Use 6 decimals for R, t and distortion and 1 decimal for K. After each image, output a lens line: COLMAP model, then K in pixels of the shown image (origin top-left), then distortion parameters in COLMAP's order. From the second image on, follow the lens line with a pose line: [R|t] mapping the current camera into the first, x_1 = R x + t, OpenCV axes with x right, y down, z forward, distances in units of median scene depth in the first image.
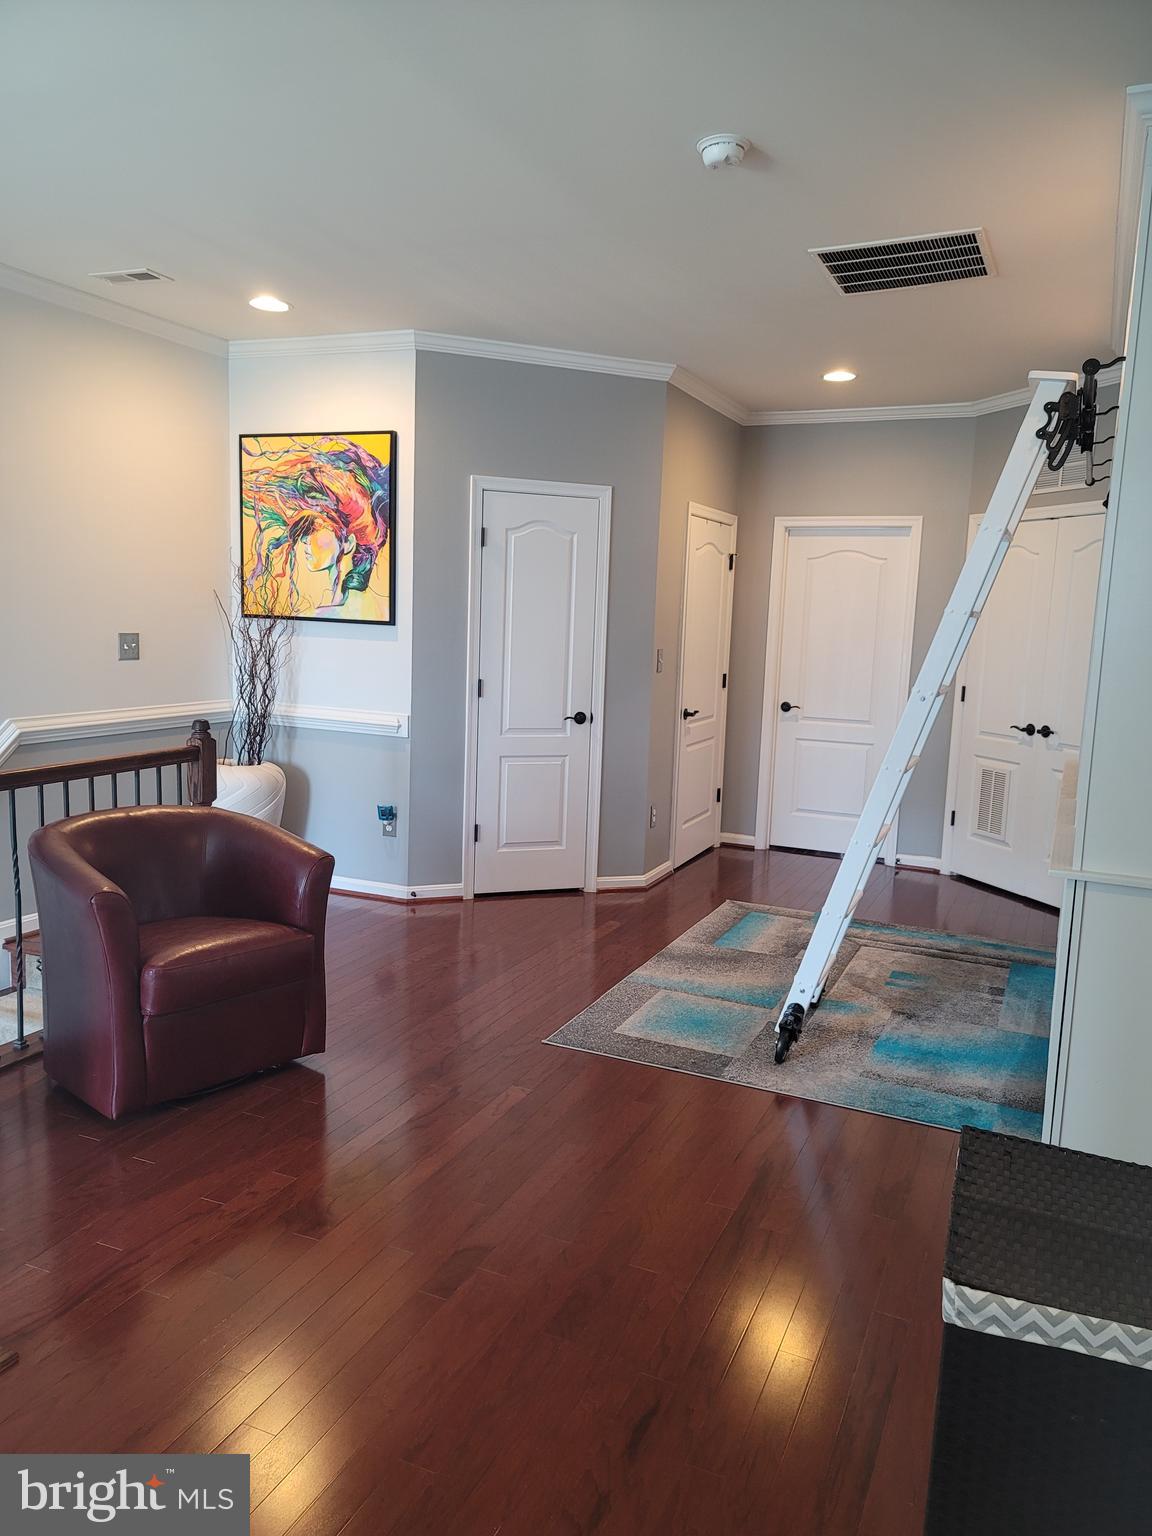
lens RADIAL K [[1113.9, 0, 576.0], [0, 1113.9, 768.0], [0, 0, 1]] dist [0.055375, -0.002890]
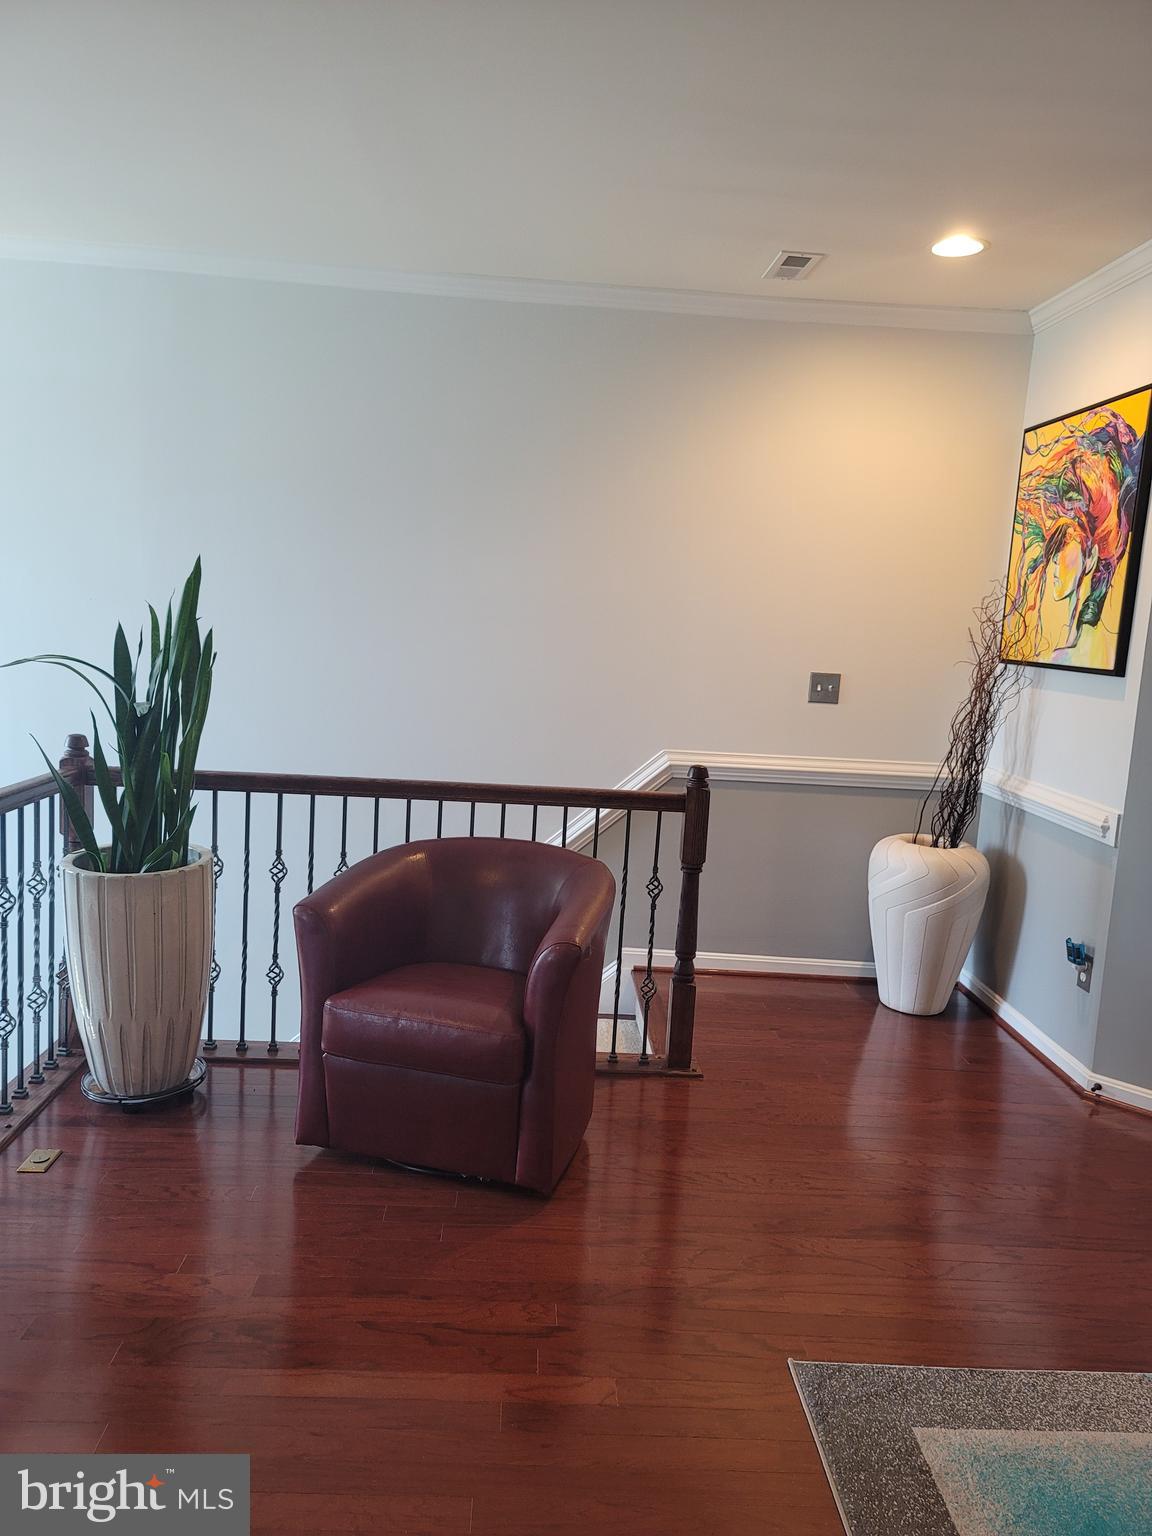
lens RADIAL K [[1113.9, 0, 576.0], [0, 1113.9, 768.0], [0, 0, 1]] dist [0.055375, -0.002890]
pose [[0.452771, 0.112867, -0.884454, 0.286311], [-0.170285, 0.984643, 0.038479, -0.044672], [0.875215, 0.133187, 0.465037, 0.408666]]
